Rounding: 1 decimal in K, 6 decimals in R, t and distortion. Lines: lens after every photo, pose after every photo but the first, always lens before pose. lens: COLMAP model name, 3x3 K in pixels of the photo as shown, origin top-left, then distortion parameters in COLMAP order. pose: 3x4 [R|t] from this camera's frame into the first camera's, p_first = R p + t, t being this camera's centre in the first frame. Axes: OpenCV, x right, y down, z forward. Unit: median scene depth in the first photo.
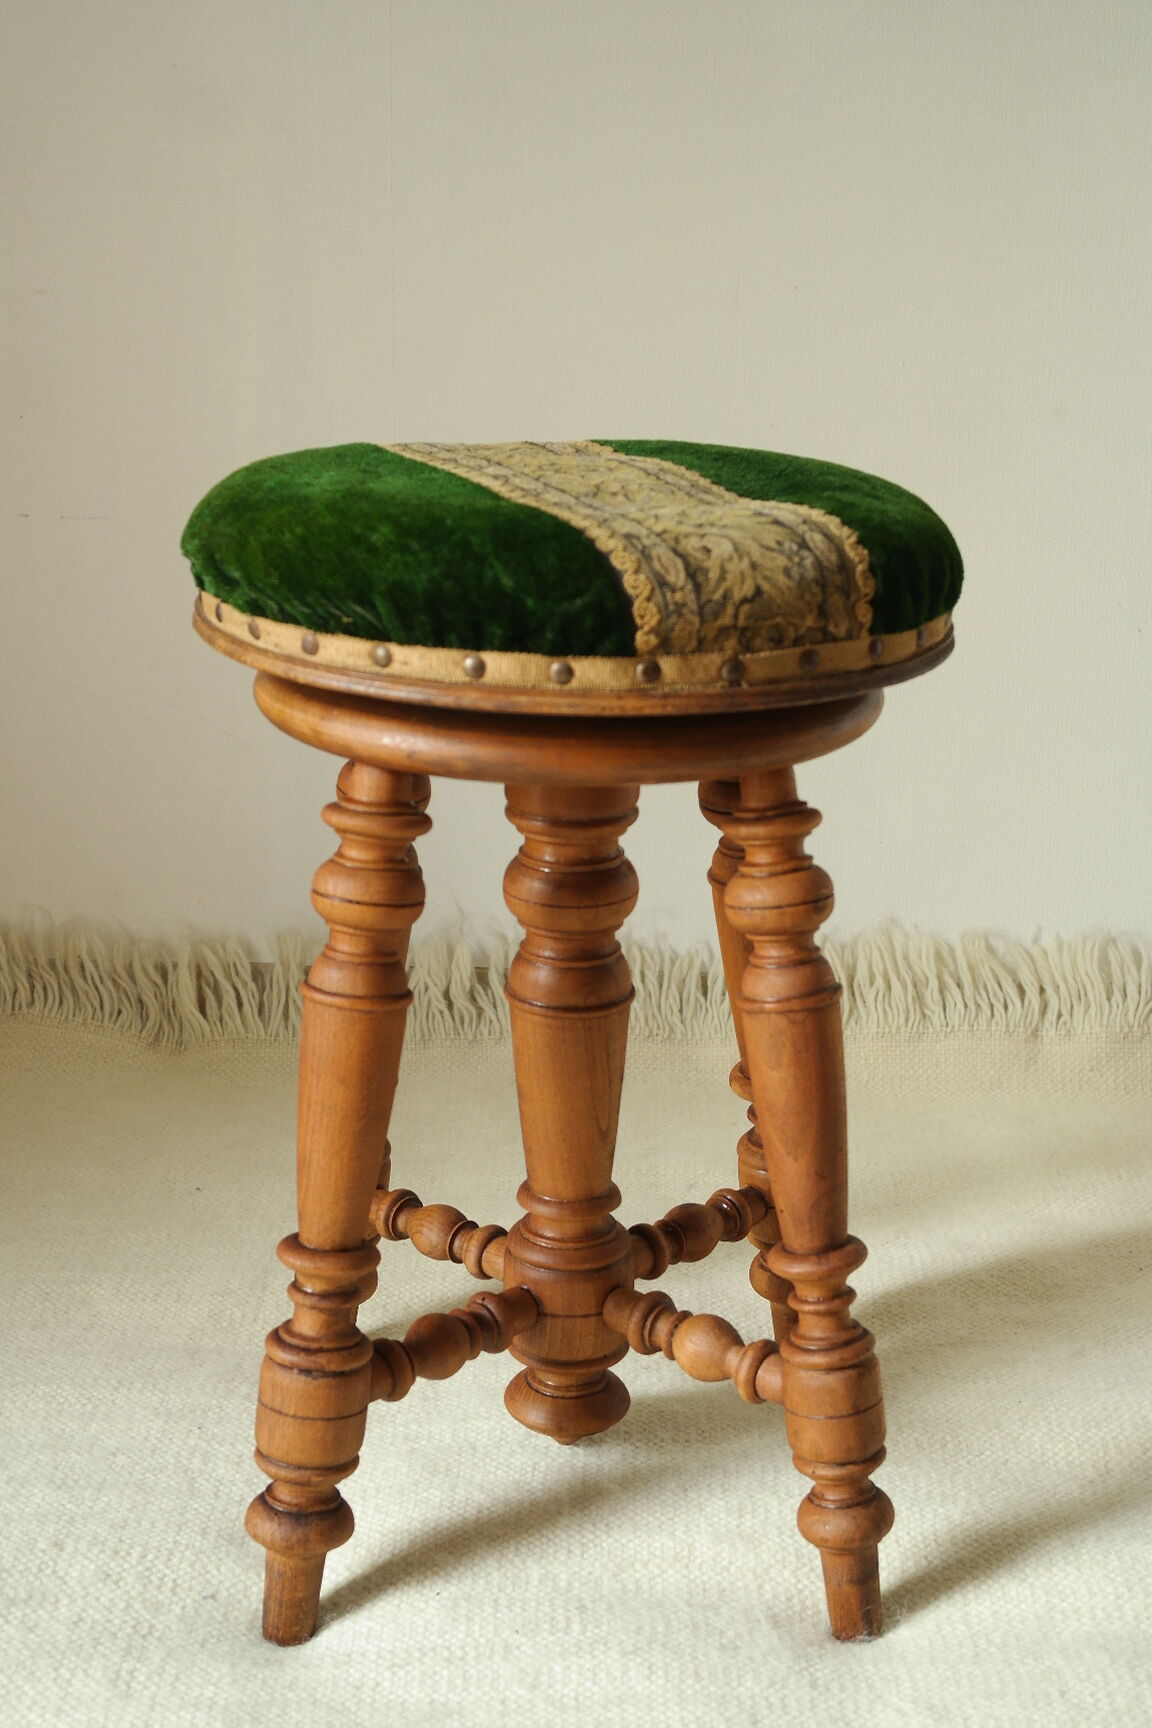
lens RADIAL K [[2535.6, 0, 576.0], [0, 2535.6, 864.0], [0, 0, 1]] dist [0.018048, -0.085914]
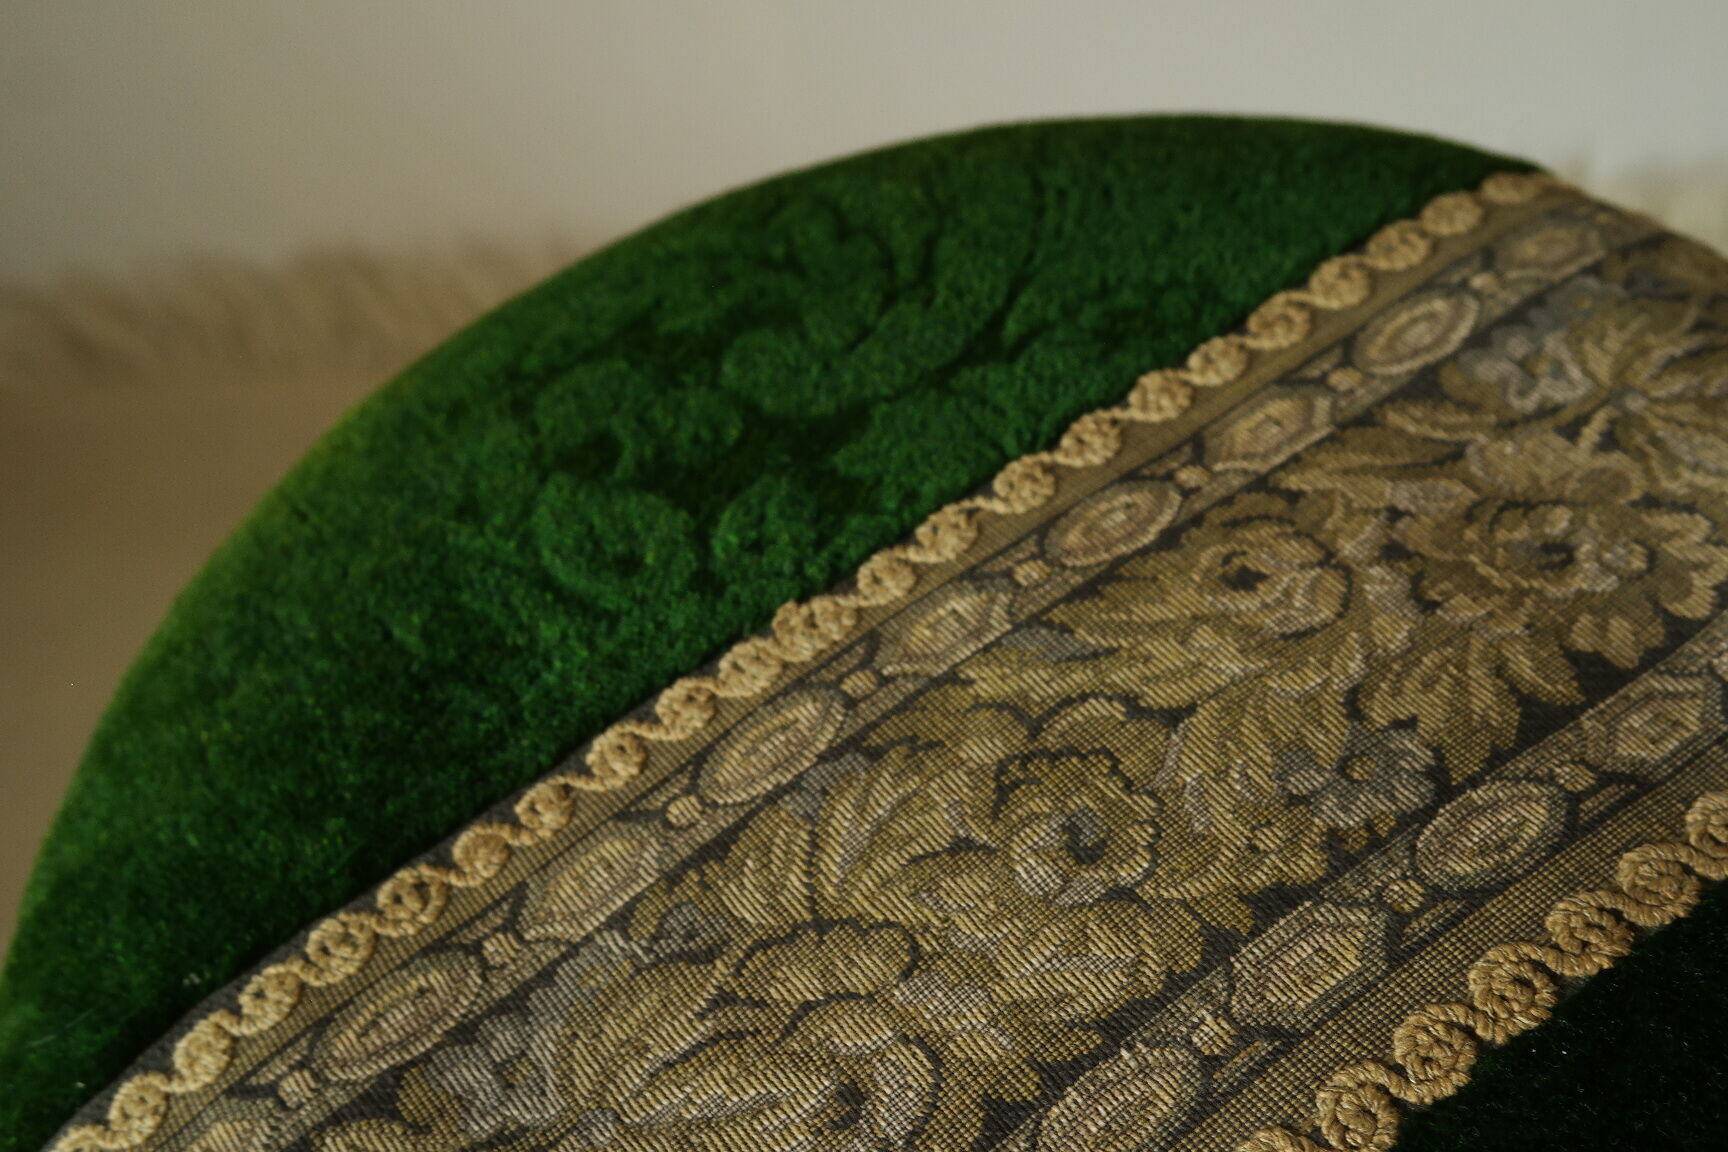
lens RADIAL K [[2051.7, 0, 864.0], [0, 2051.7, 576.0], [0, 0, 1]] dist [0.006880, 0.015701]
pose [[0.172881, 0.729917, -0.661312, 0.142352], [-0.137102, 0.682719, 0.717704, -0.356259], [0.975354, -0.033410, 0.218103, 0.945541]]
